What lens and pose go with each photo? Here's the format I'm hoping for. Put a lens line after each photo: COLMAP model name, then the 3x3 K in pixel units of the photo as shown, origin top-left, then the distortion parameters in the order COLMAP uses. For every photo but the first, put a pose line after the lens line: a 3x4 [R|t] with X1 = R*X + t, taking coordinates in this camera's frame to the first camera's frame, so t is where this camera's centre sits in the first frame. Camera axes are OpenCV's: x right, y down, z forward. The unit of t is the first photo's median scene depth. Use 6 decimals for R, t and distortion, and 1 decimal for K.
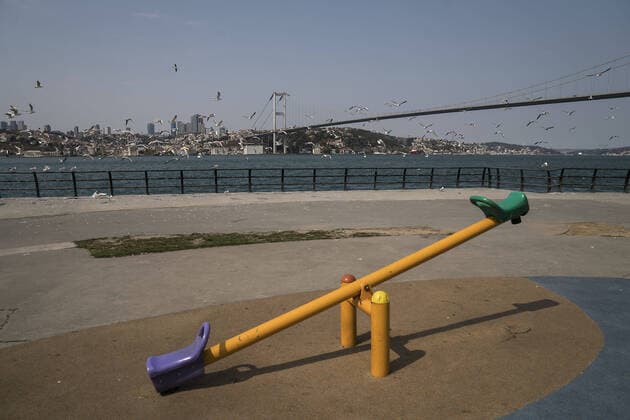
lens RADIAL K [[866.8, 0, 315.0], [0, 866.8, 210.0], [0, 0, 1]] dist [-0.189426, 0.005013]
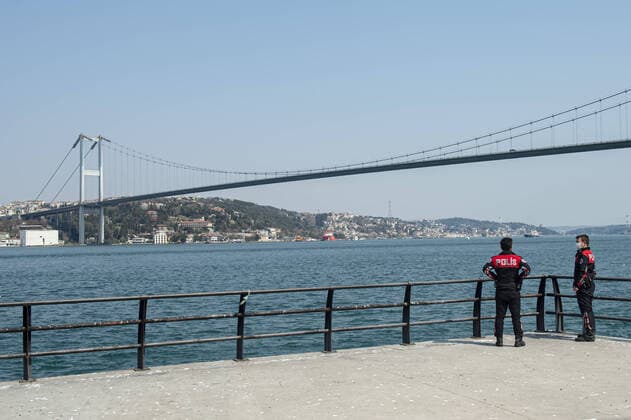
lens RADIAL K [[868.1, 0, 315.5], [0, 868.1, 210.0], [0, 0, 1]] dist [-0.189426, 0.005013]
pose [[0.935461, -0.004685, 0.353398, -0.104153], [0.040590, 0.994720, -0.094258, -0.029351], [-0.351090, 0.102519, 0.930712, 0.439514]]
